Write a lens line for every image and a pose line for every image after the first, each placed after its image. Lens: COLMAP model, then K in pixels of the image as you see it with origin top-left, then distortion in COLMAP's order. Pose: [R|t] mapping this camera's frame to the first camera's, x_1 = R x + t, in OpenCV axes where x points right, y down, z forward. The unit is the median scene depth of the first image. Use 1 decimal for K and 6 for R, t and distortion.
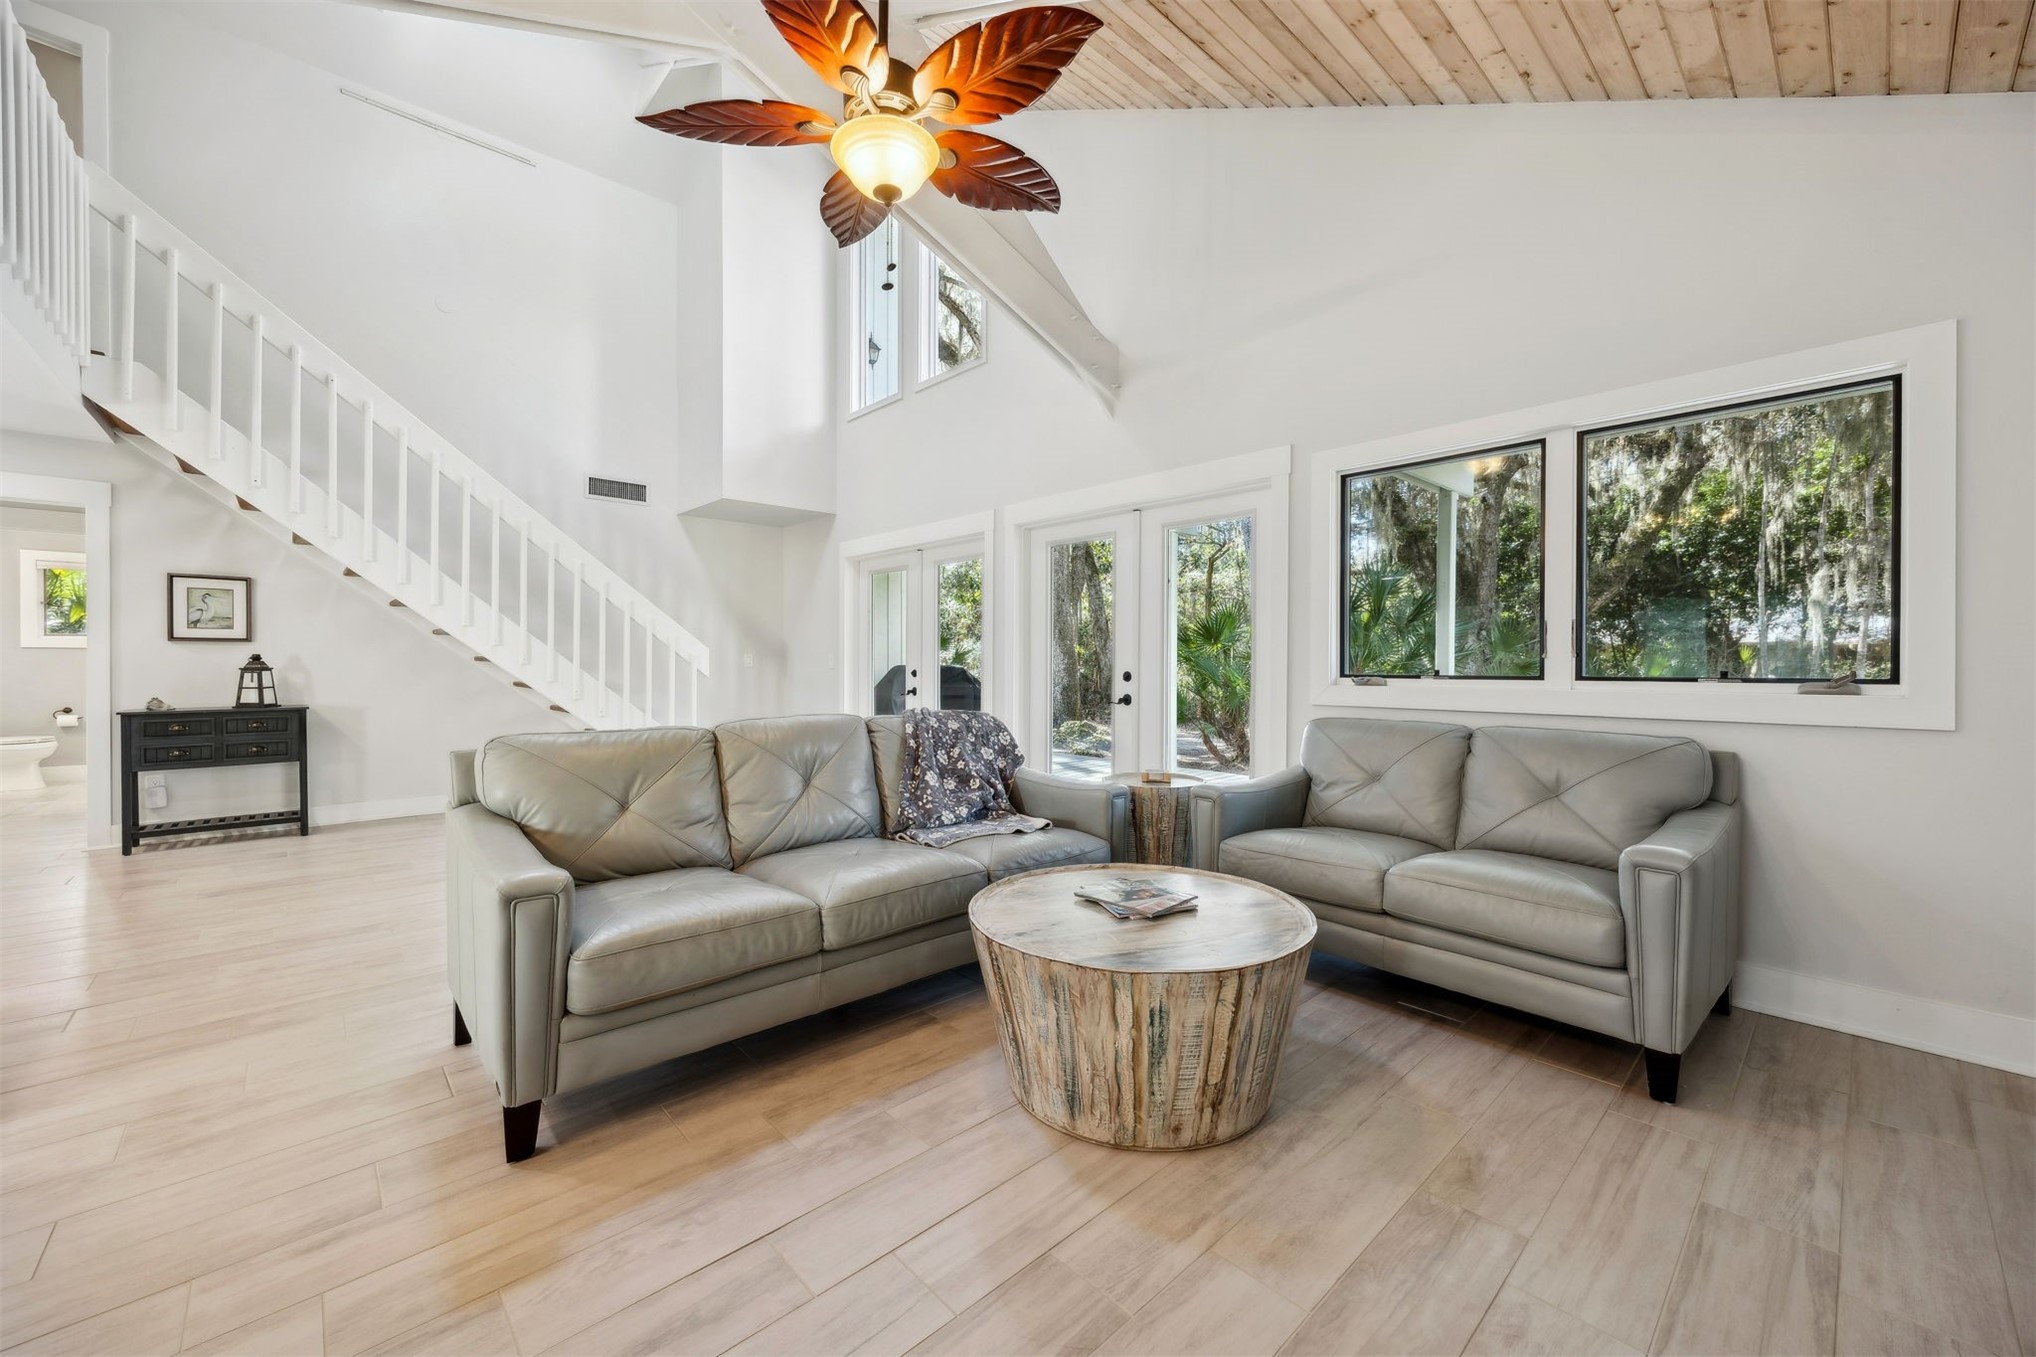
lens RADIAL K [[782.6, 0, 1037.0], [0, 782.6, 670.3], [0, 0, 1]] dist [0.003490, -0.001790]
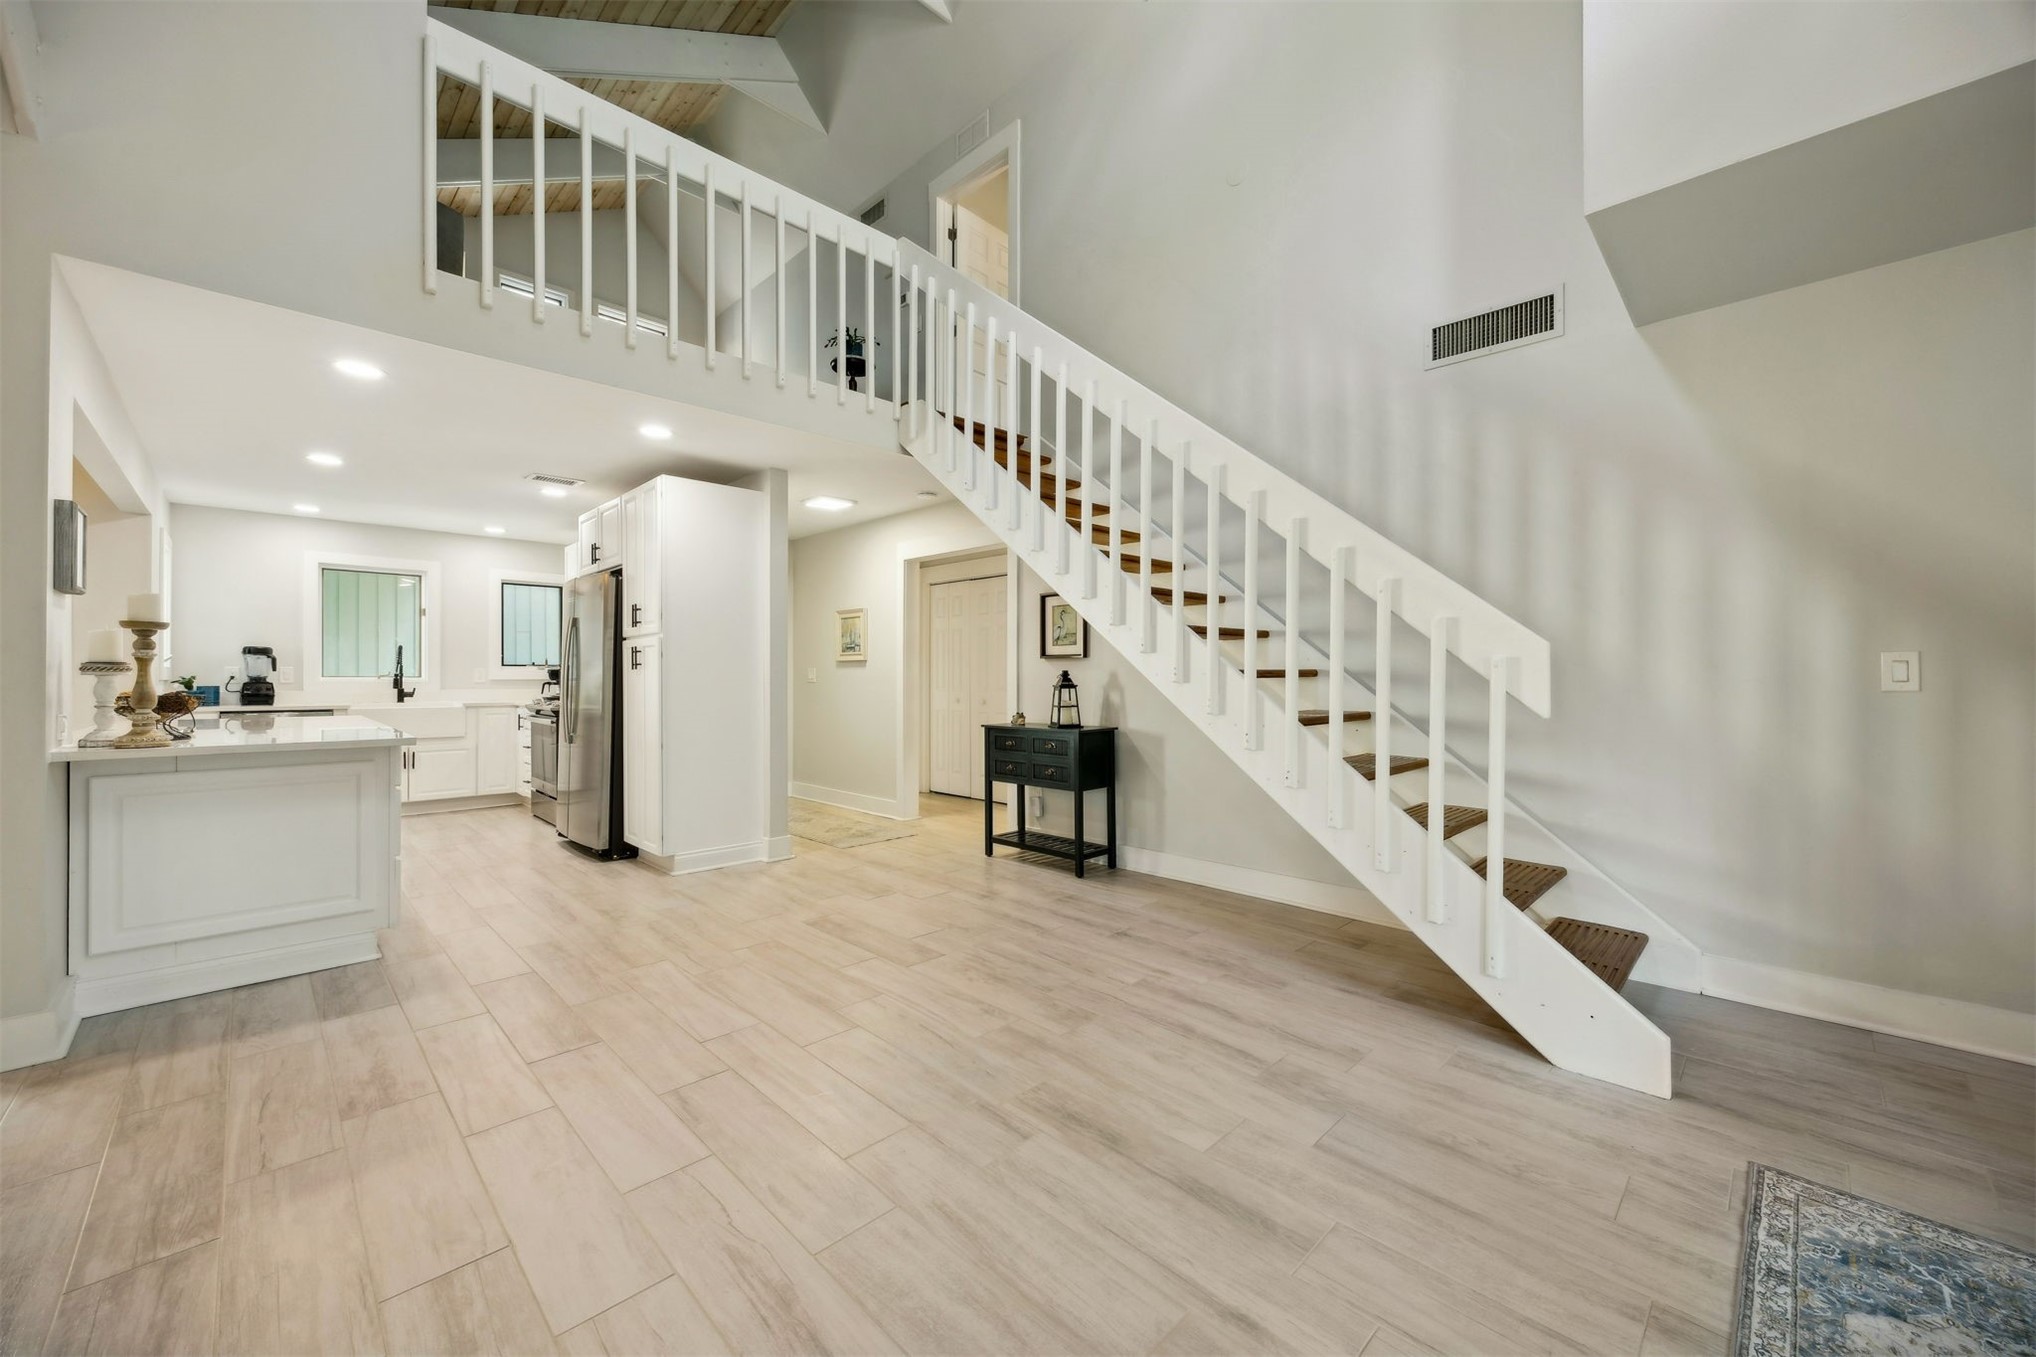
lens RADIAL K [[782.6, 0, 1006.1], [0, 782.6, 671.0], [0, 0, 1]] dist [0.003490, -0.001790]
pose [[0.016292, -0.010620, -0.999811, -0.067060], [-0.008646, 0.999905, -0.010762, -0.009632], [0.999830, 0.008820, 0.016199, 0.944213]]
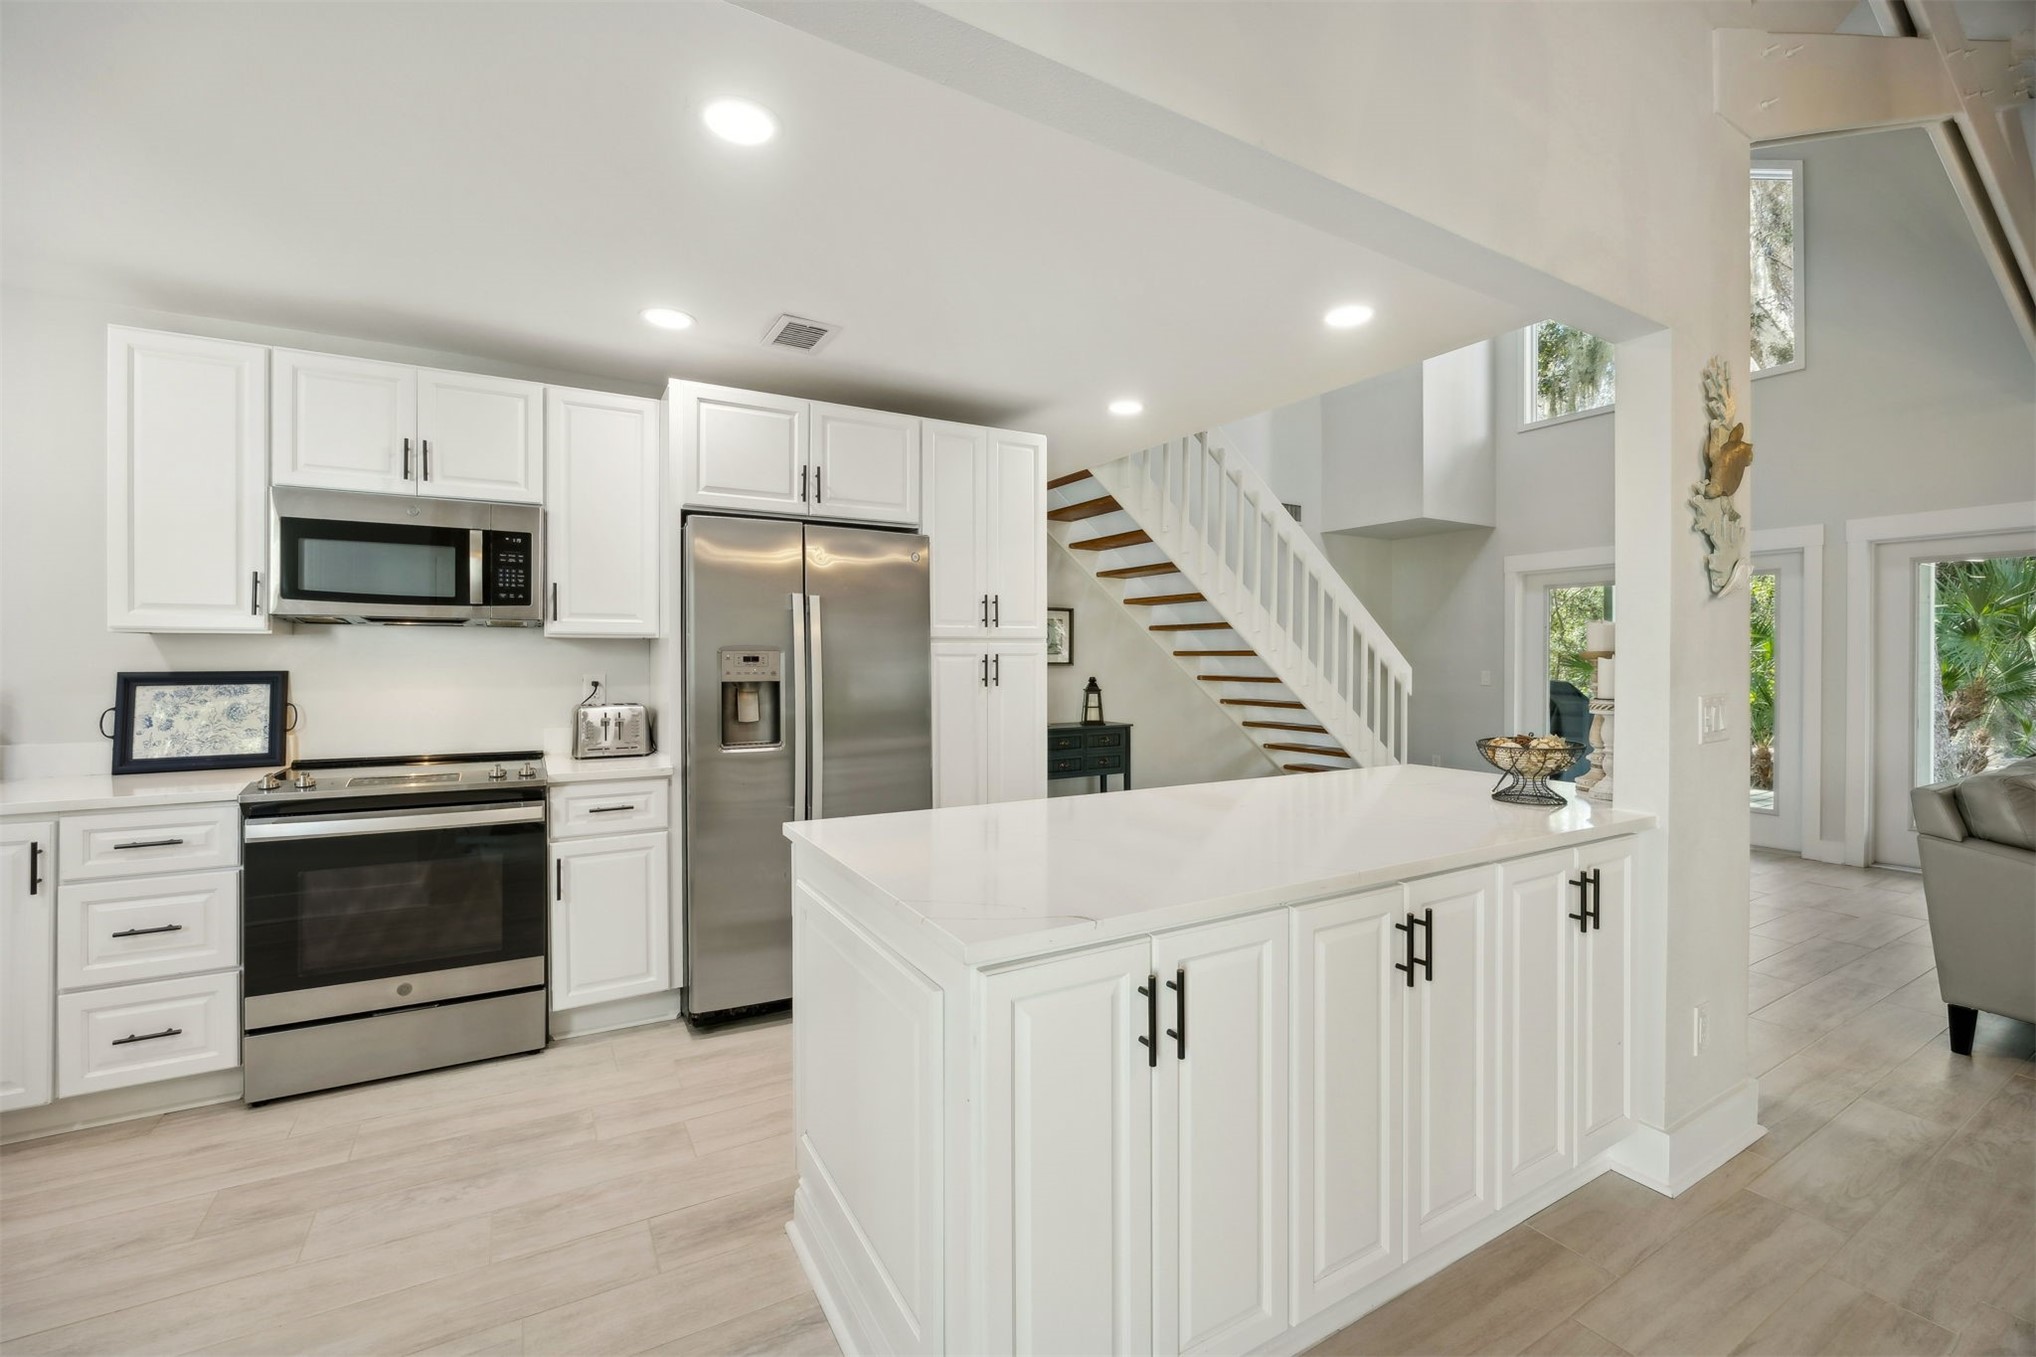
lens RADIAL K [[845.0, 0, 1015.9], [0, 845.0, 661.9], [0, 0, 1]] dist [-0.015807, 0.002529]
pose [[0.972553, -0.000709, -0.232679, -0.847055], [-0.001108, 0.999970, -0.007677, -0.033953], [0.232677, 0.007724, 0.972523, -0.216538]]
